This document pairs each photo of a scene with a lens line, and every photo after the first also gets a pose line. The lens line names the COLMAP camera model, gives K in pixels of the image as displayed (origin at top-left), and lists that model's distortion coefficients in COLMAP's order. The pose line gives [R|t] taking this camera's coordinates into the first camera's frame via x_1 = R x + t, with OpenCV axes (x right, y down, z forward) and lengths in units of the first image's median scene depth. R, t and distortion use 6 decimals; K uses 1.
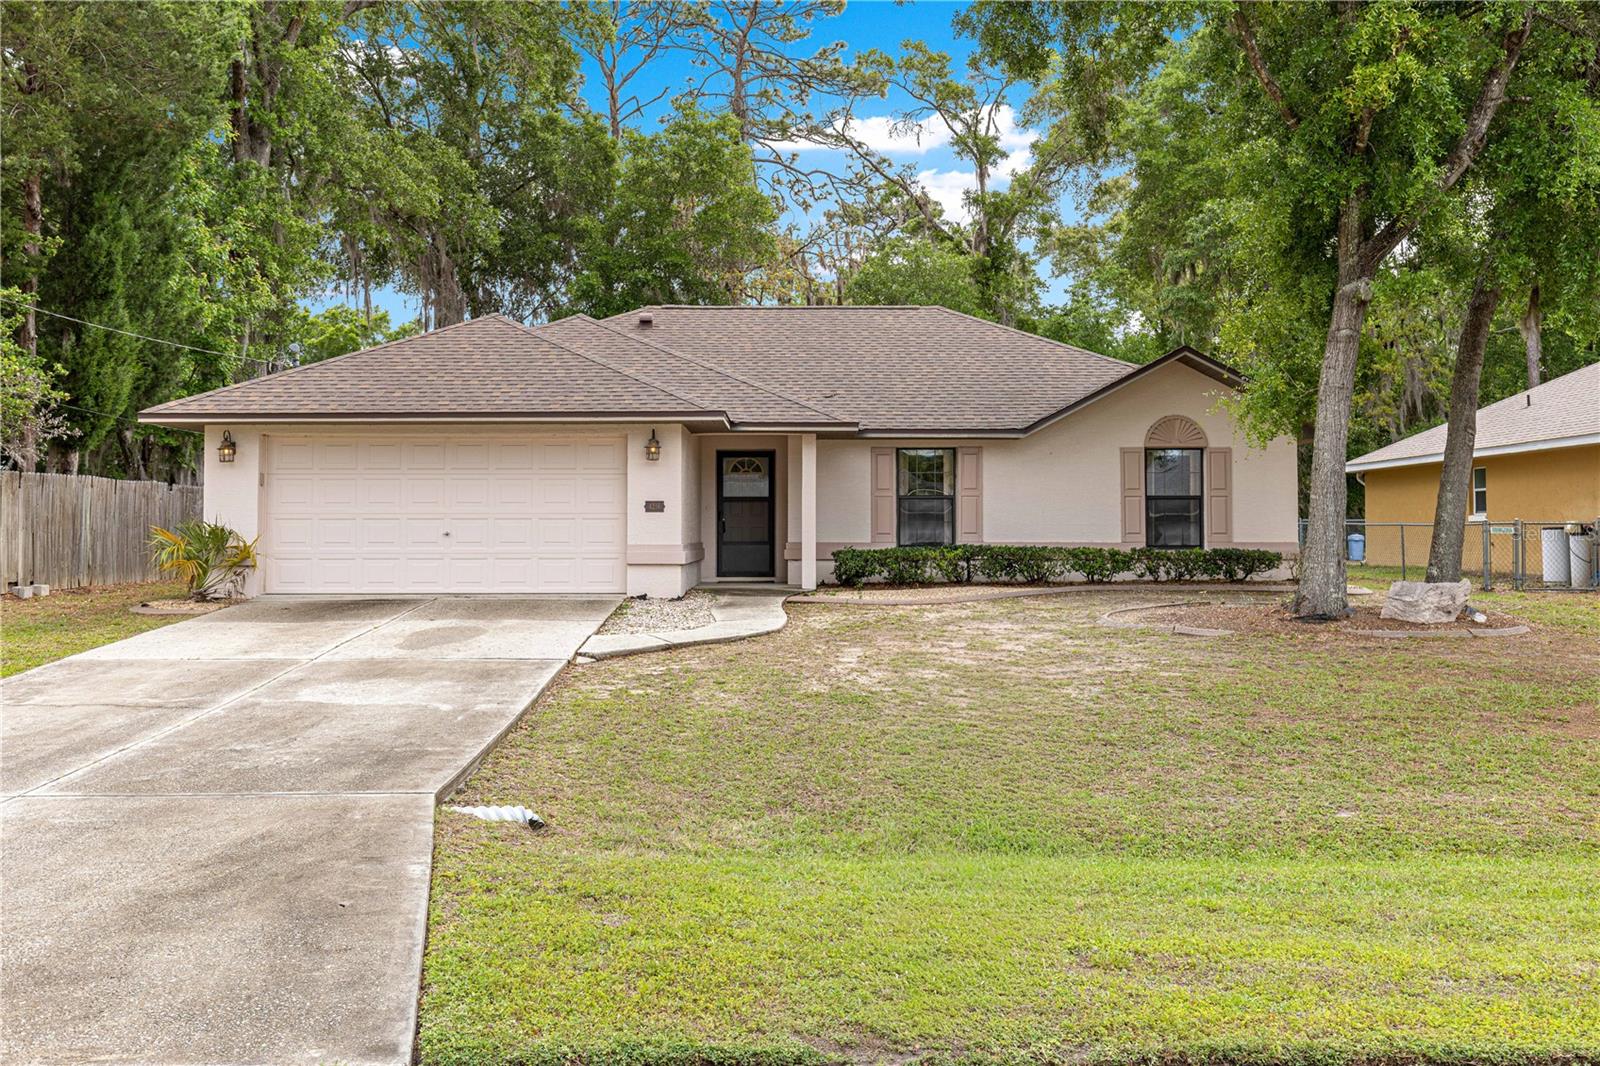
lens RADIAL K [[1310.2, 0, 800.0], [0, 1310.2, 533.0], [0, 0, 1]] dist [-0.003120, -0.000374]
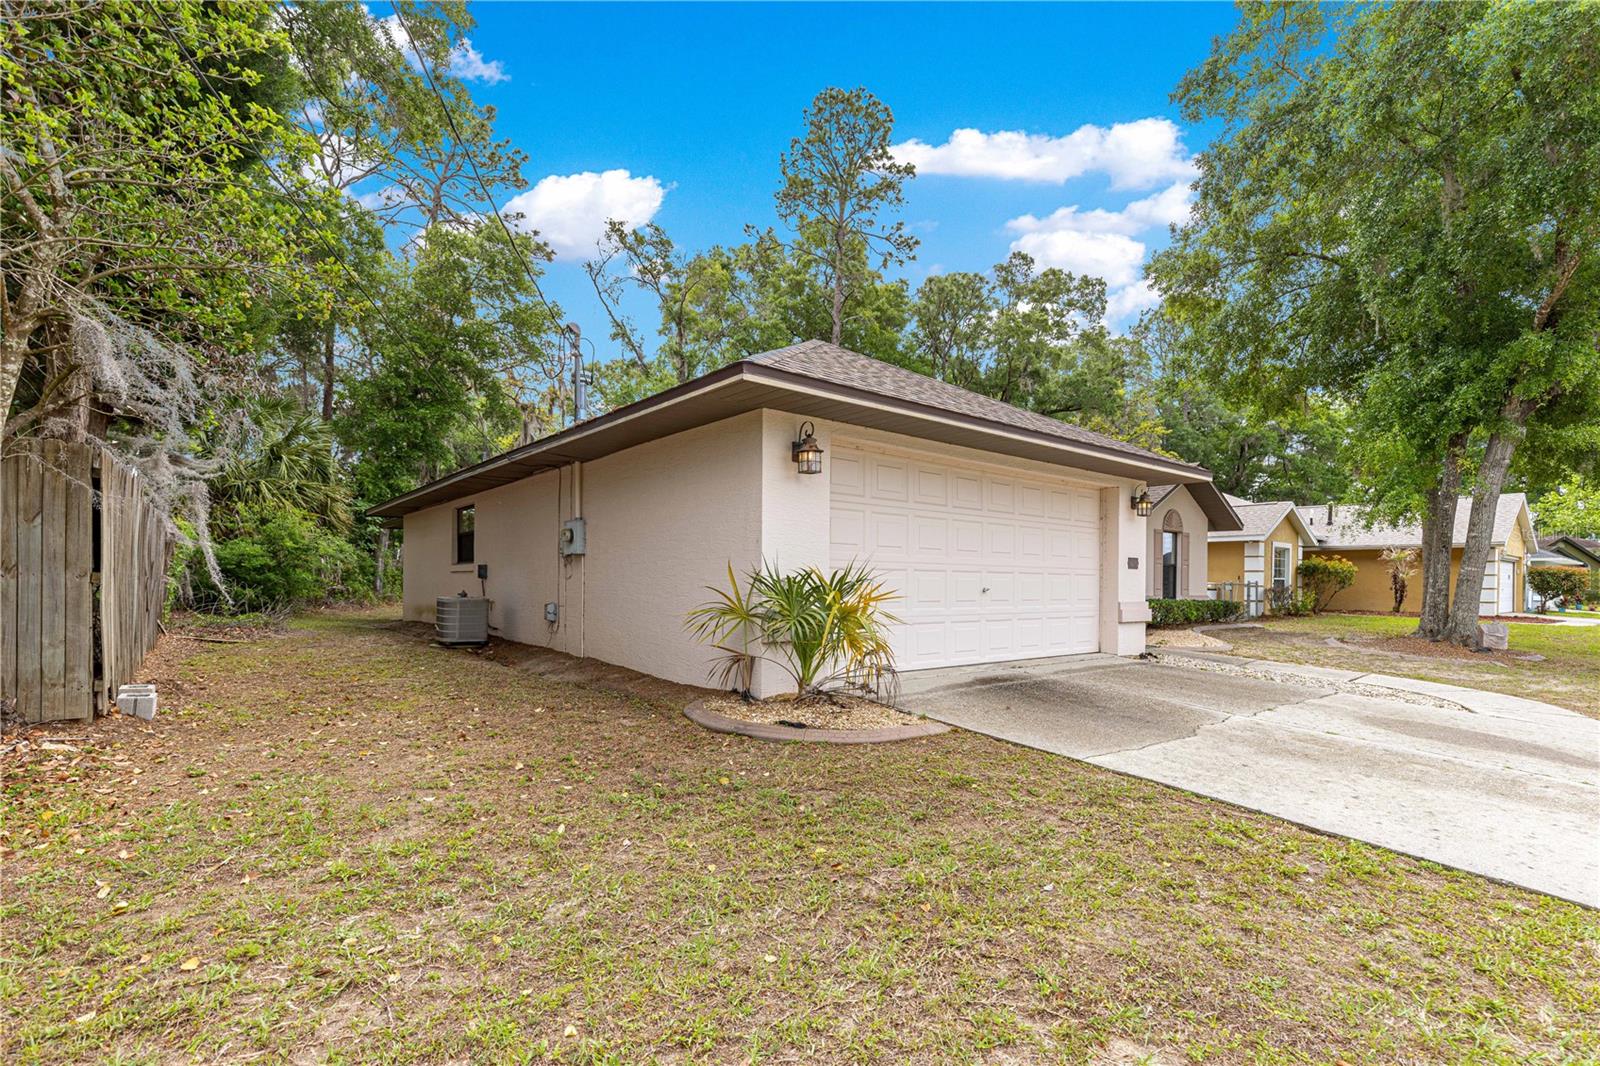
lens RADIAL K [[742.0, 0, 794.6], [0, 742.0, 564.8], [0, 0, 1]] dist [0.004397, 0.000290]
pose [[0.790614, 0.023313, 0.611871, -0.556348], [-0.008046, 0.999584, -0.027689, -0.001351], [-0.612262, 0.016968, 0.790473, 0.616621]]
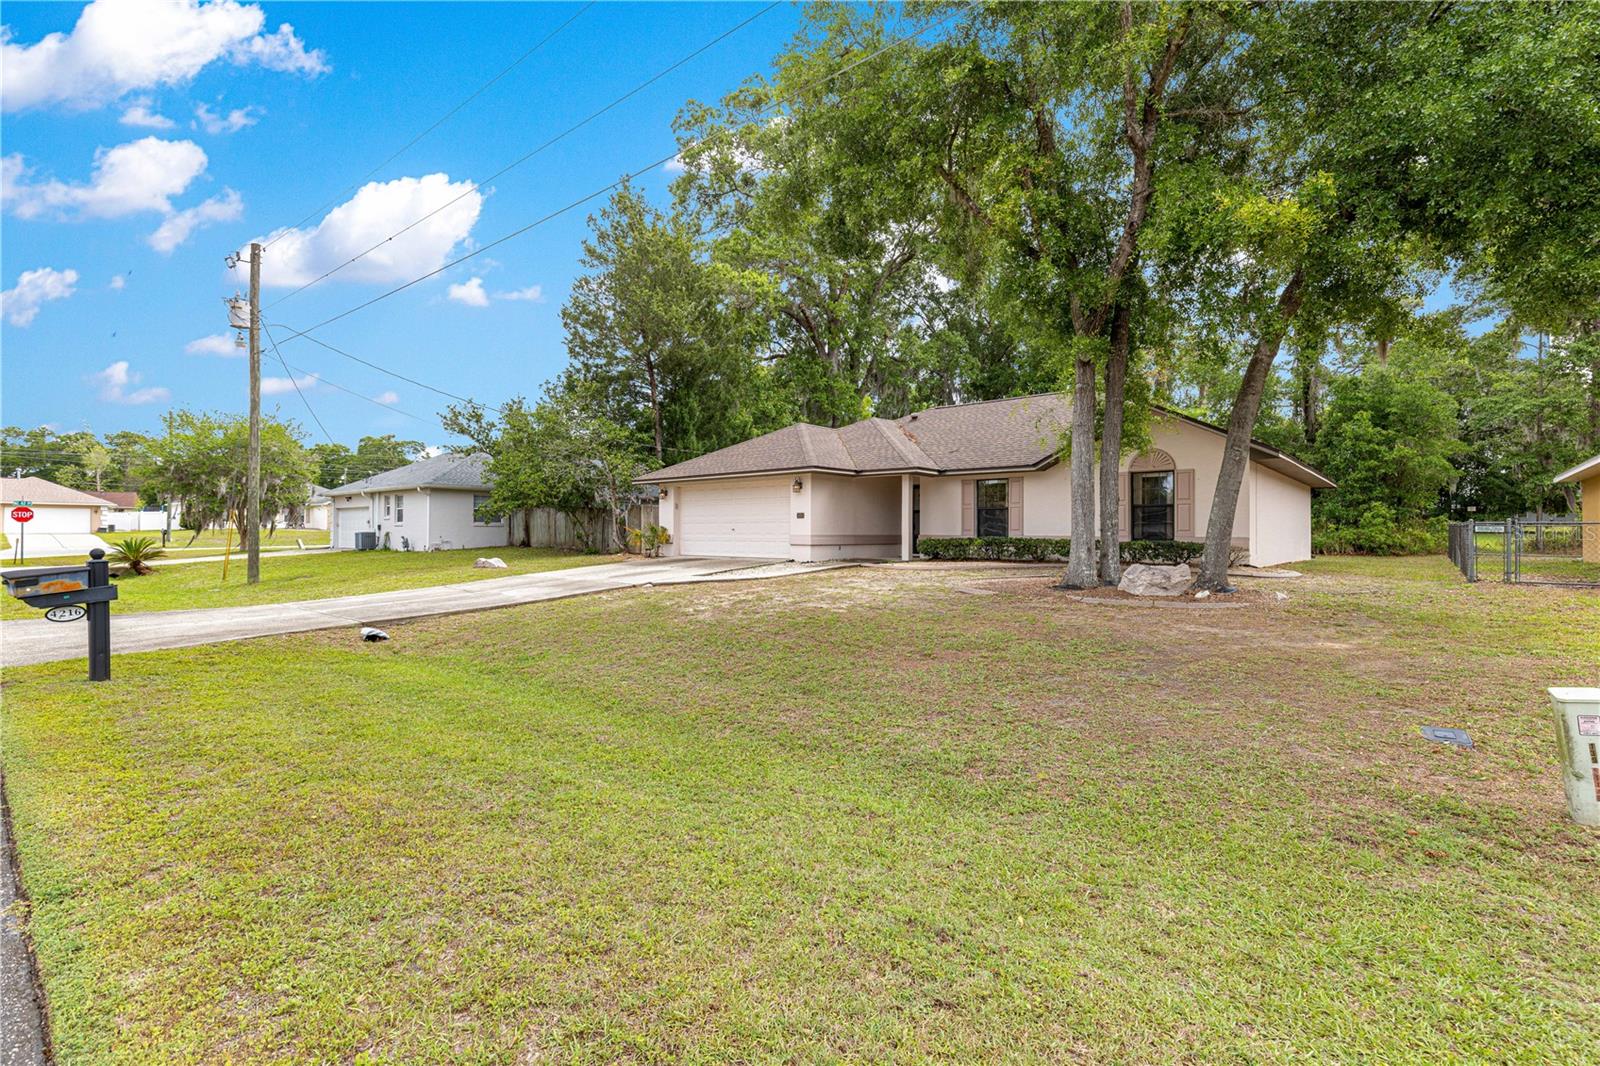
lens RADIAL K [[733.9, 0, 802.0], [0, 733.9, 543.7], [0, 0, 1]] dist [0.037606, 0.000155]
pose [[0.755067, 0.014736, -0.655482, 0.544131], [-0.001609, 0.999786, 0.020622, -0.001110], [0.655646, -0.014516, 0.754929, 0.126710]]
